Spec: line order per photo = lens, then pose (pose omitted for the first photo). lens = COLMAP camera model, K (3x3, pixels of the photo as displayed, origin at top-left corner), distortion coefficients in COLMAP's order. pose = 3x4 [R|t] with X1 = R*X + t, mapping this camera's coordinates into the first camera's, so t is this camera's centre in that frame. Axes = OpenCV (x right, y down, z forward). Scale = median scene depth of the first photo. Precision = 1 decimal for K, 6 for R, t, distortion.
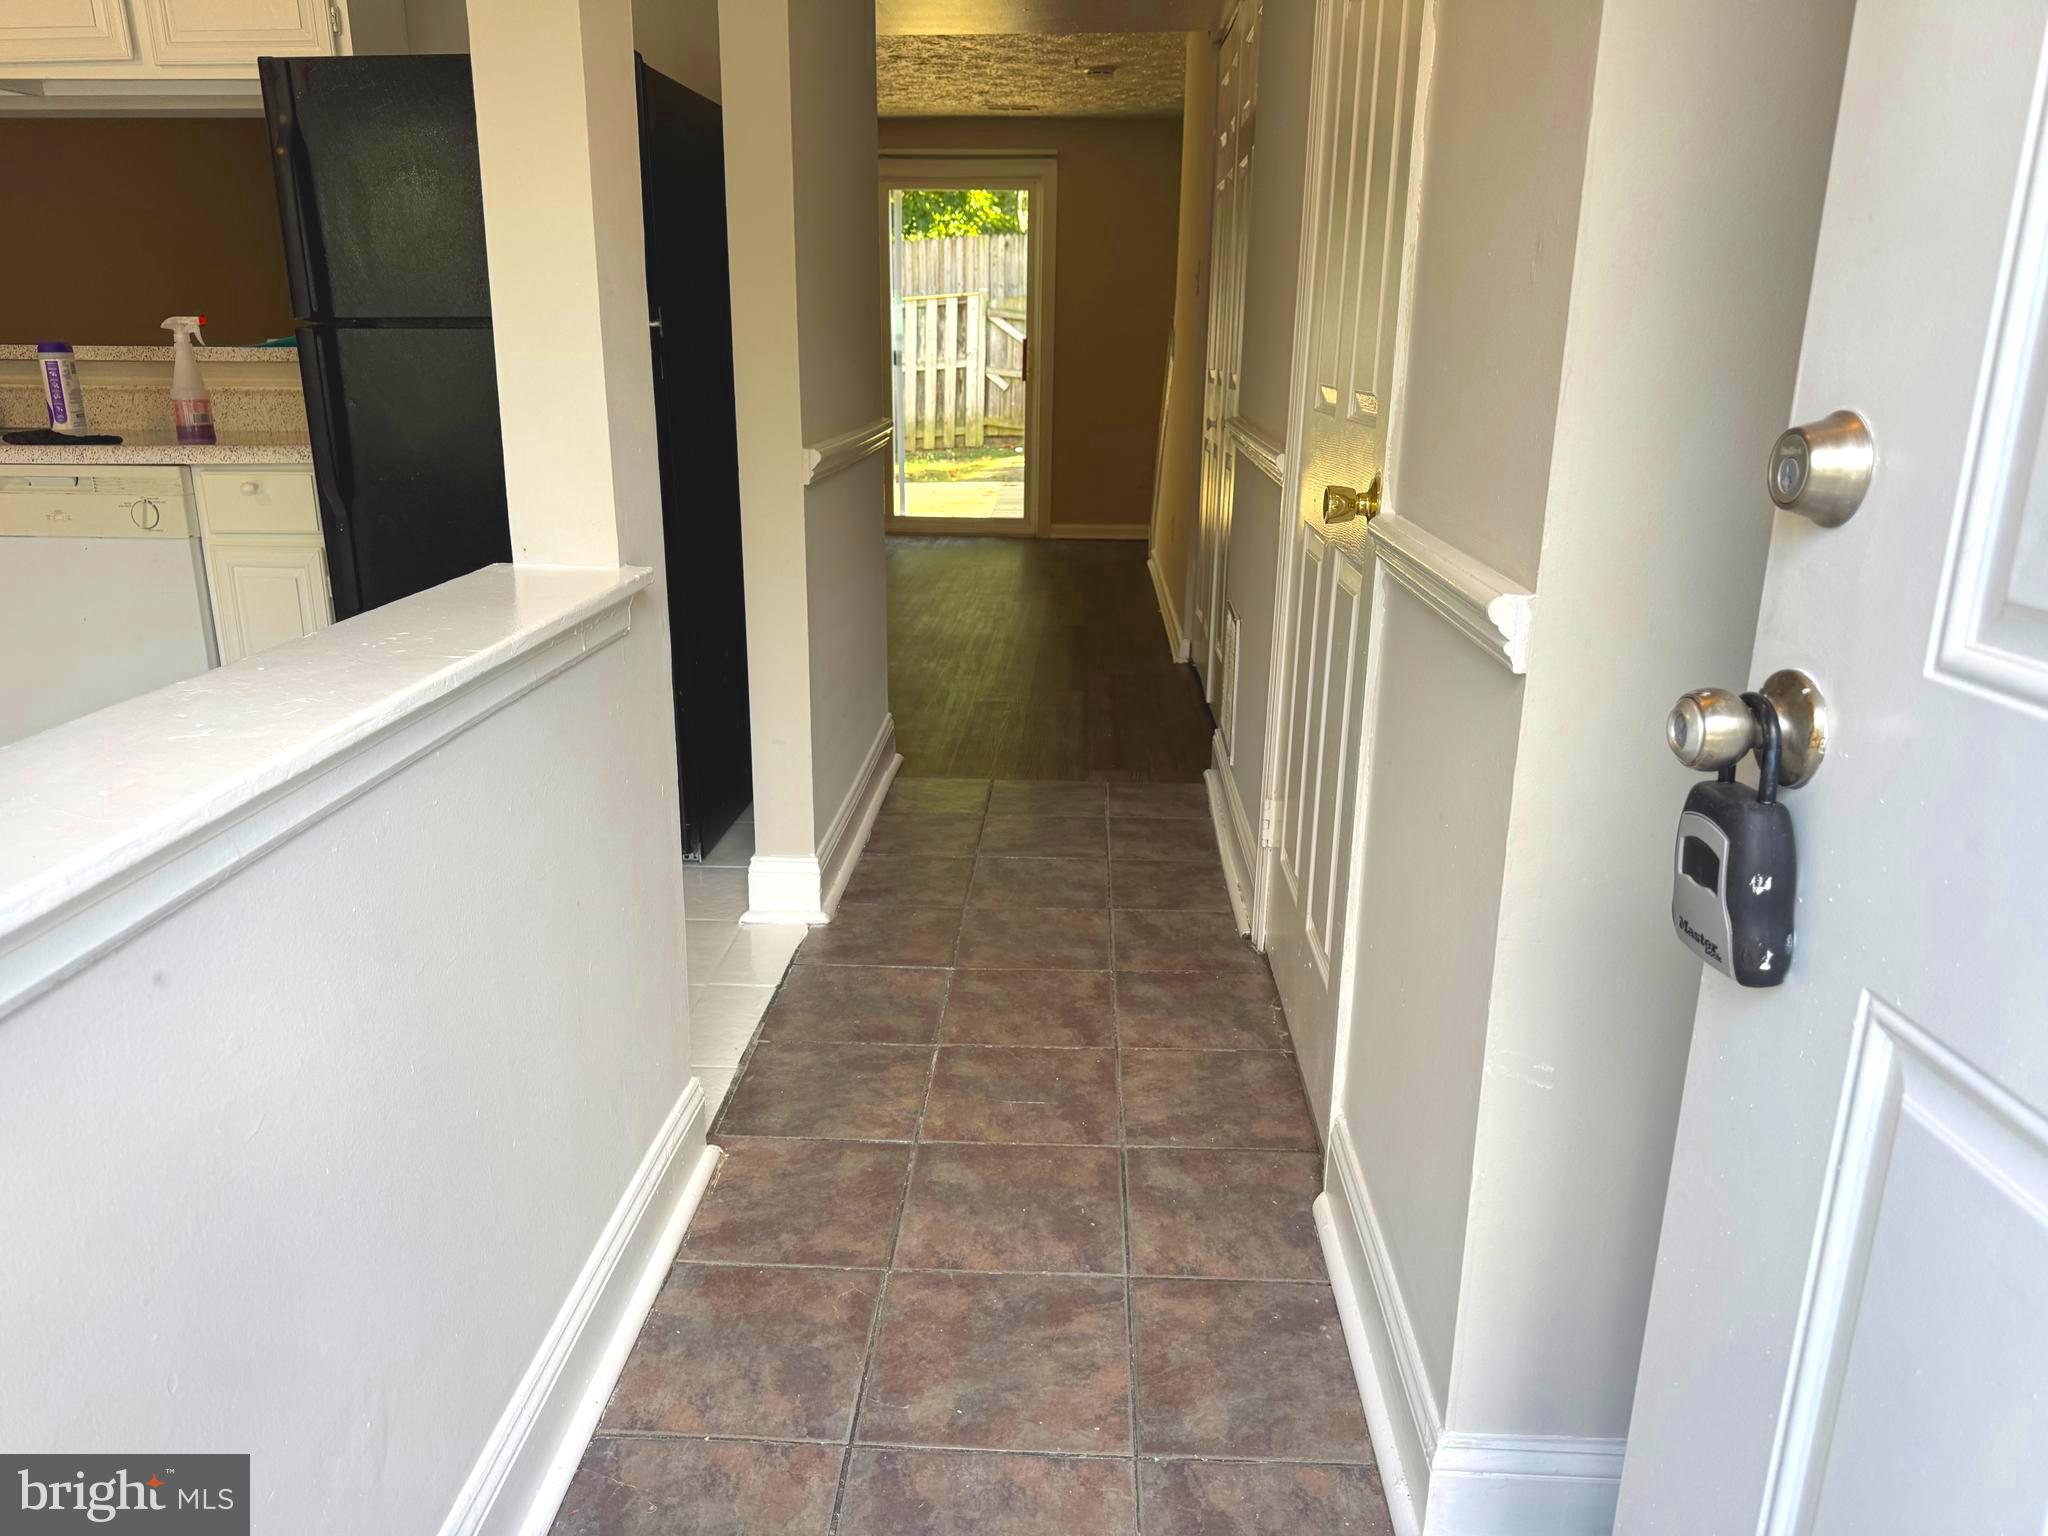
lens RADIAL K [[1471.6, 0, 1024.0], [0, 1471.6, 768.0], [0, 0, 1]] dist [-0.000248, -0.004990]
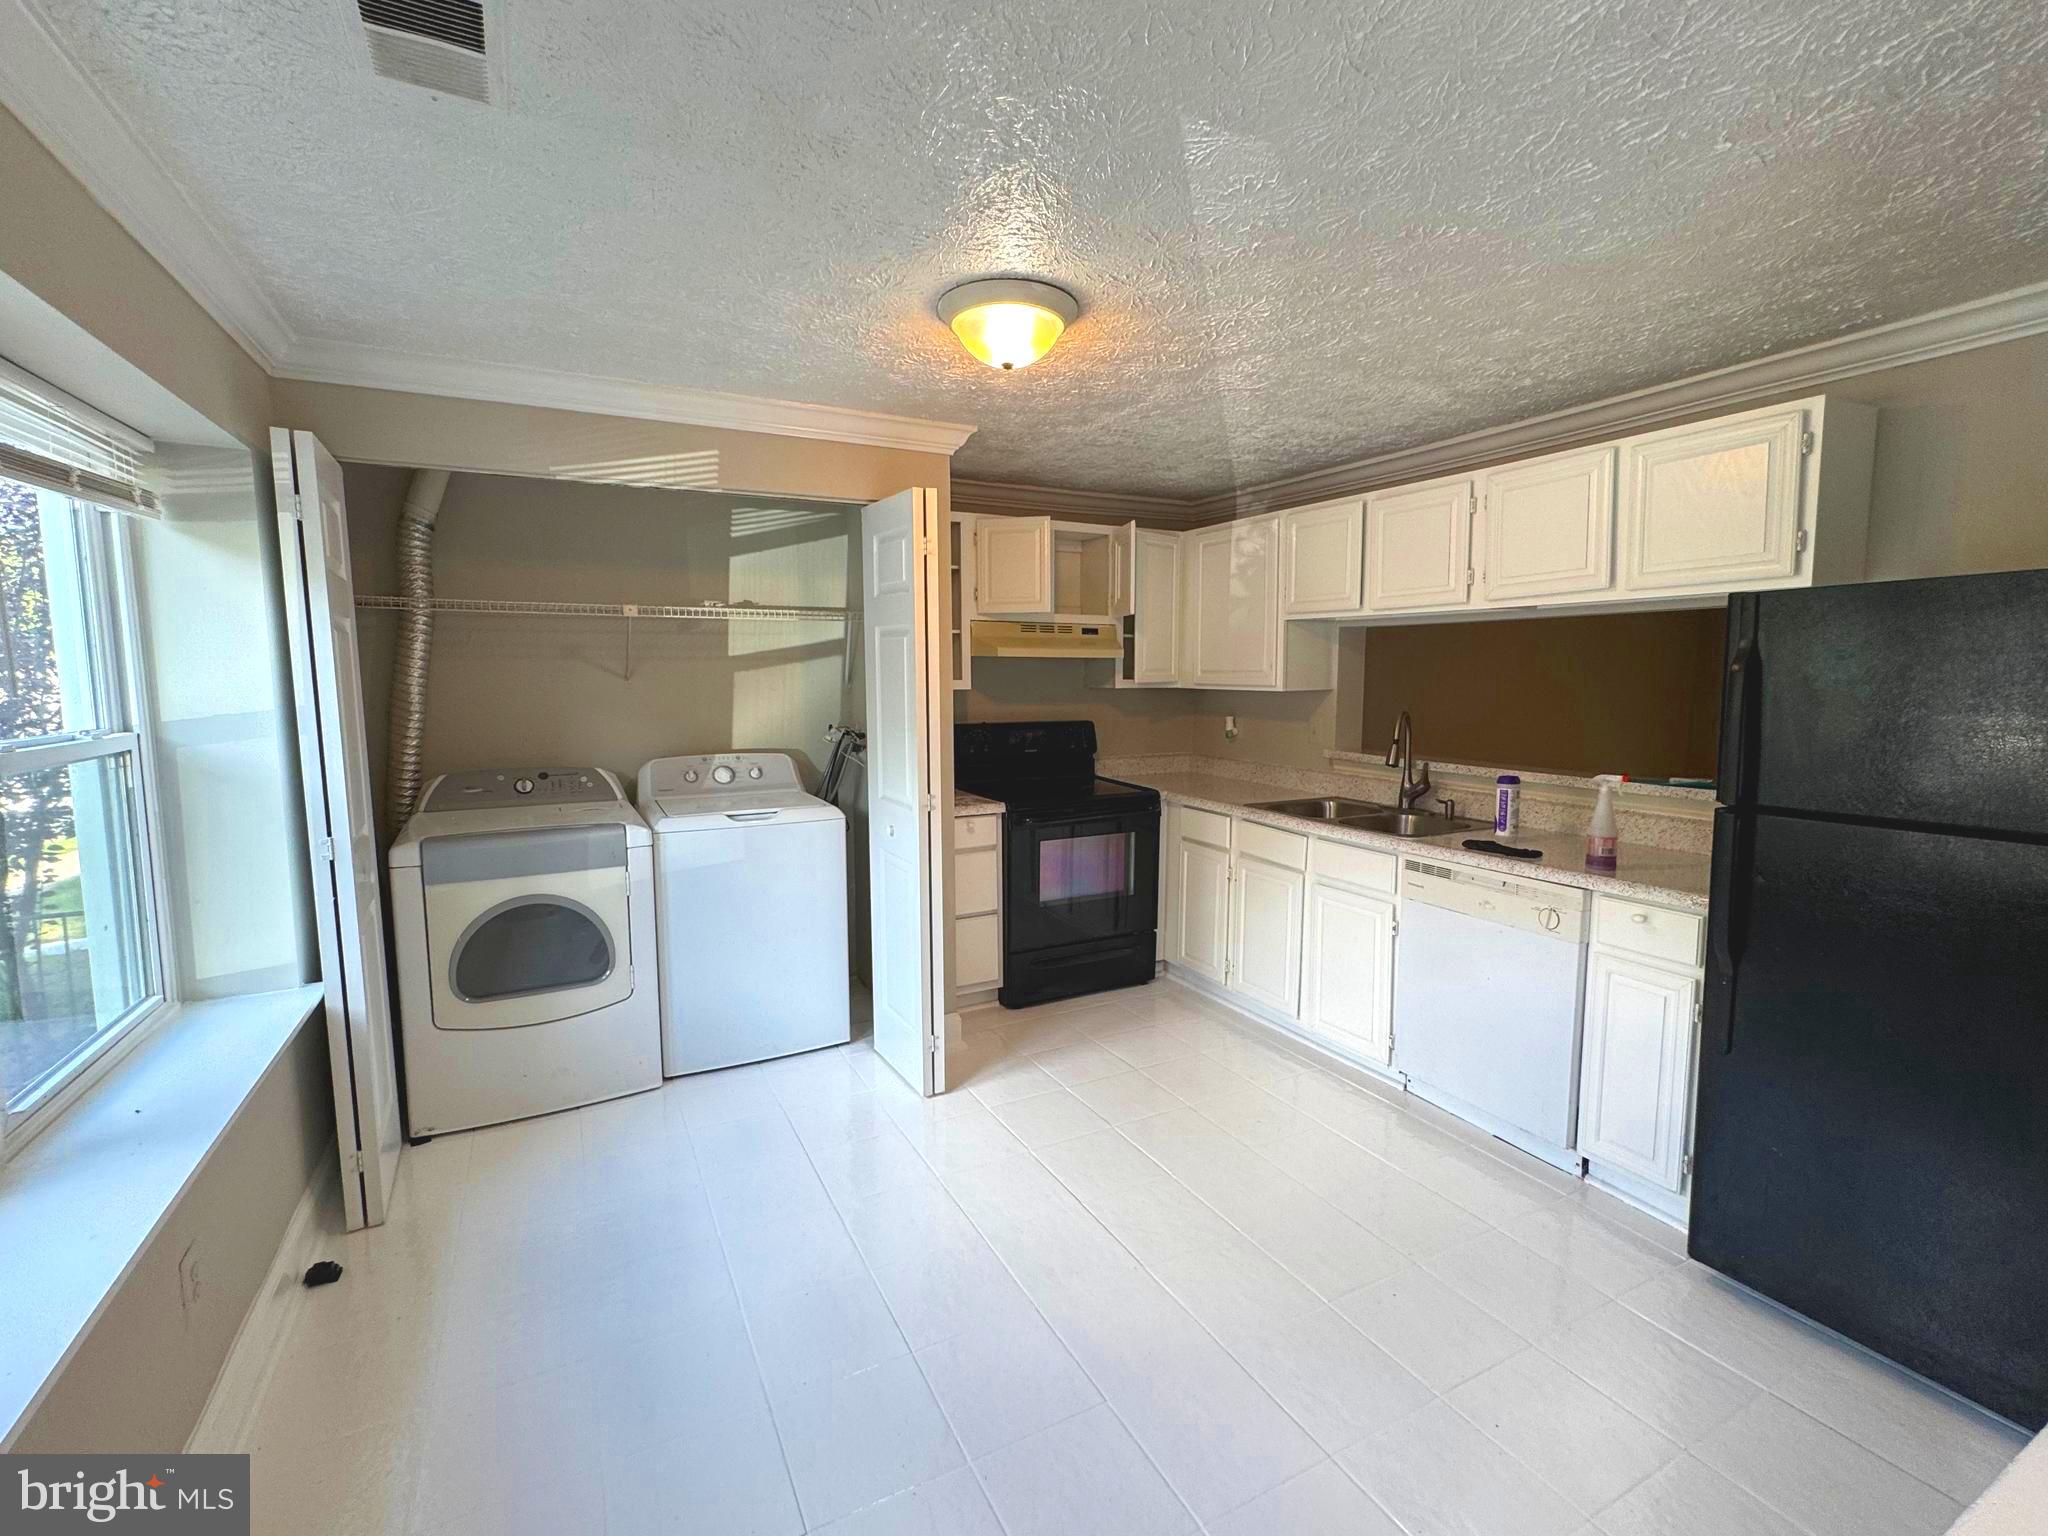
lens RADIAL K [[899.0, 0, 1024.0], [0, 899.0, 768.0], [0, 0, 1]] dist [-0.000992, 0.000237]
pose [[0.500214, 0.084007, -0.861817, -0.136311], [-0.232431, 0.971782, -0.040181, -0.149893], [0.834123, 0.220412, 0.505625, 0.152242]]
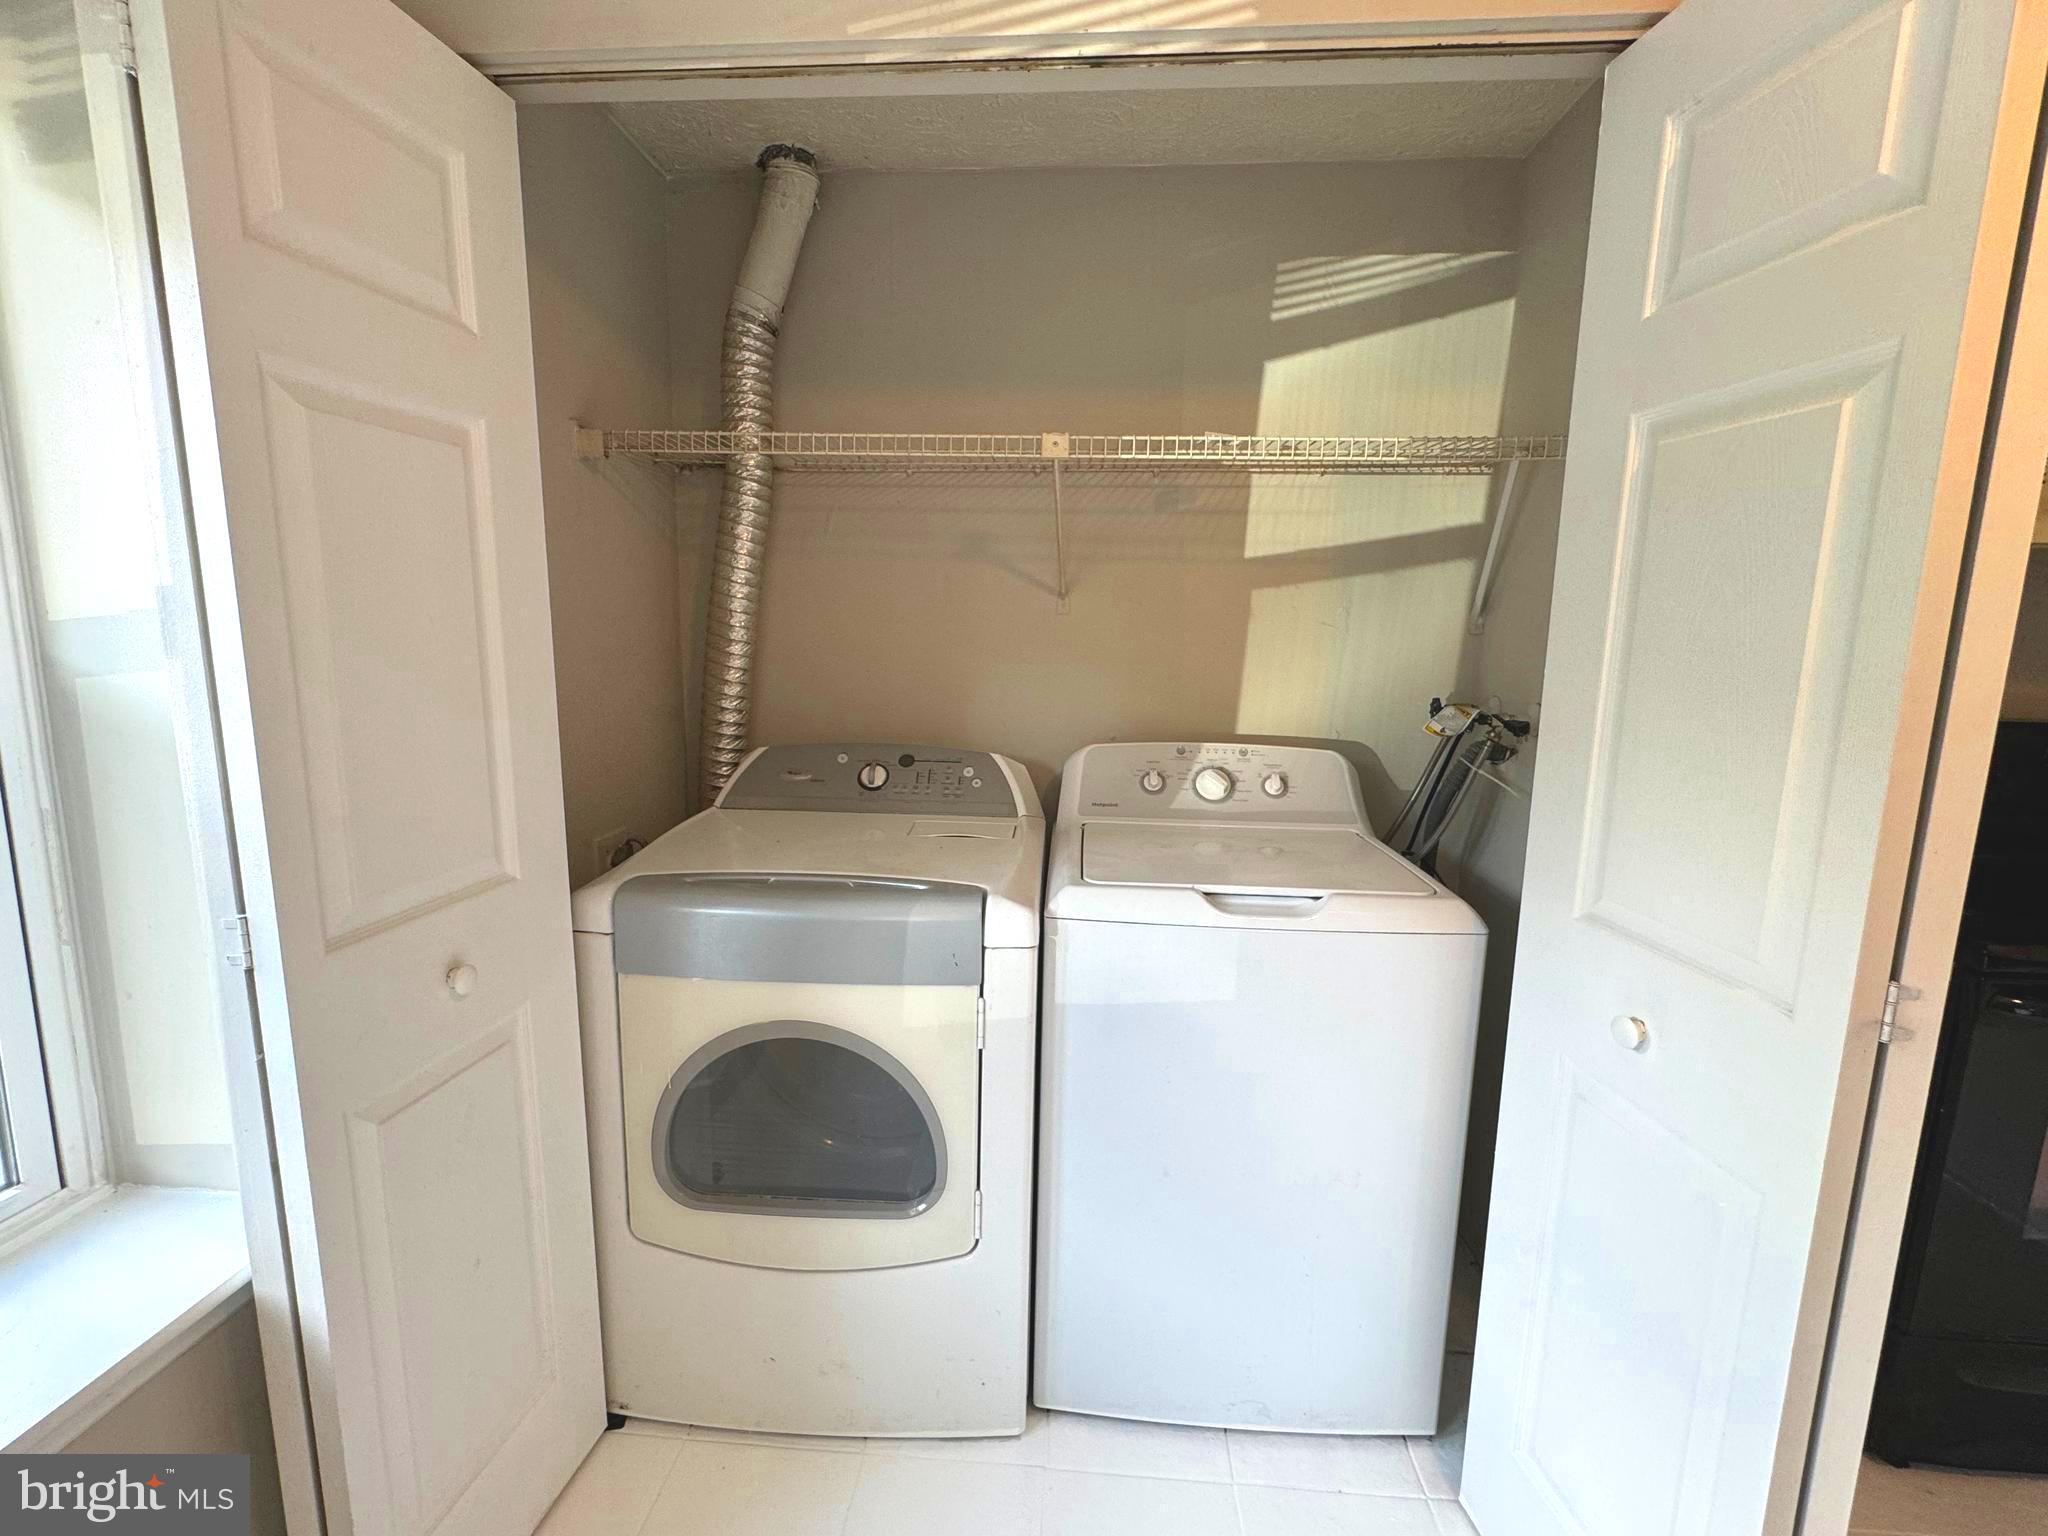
lens RADIAL K [[899.0, 0, 1024.0], [0, 899.0, 768.0], [0, 0, 1]] dist [-0.000992, 0.000237]
pose [[-0.034067, 0.144359, -0.988939, -0.362893], [-0.293487, 0.944441, 0.147974, -0.153662], [0.955356, 0.295282, 0.010193, 0.203482]]
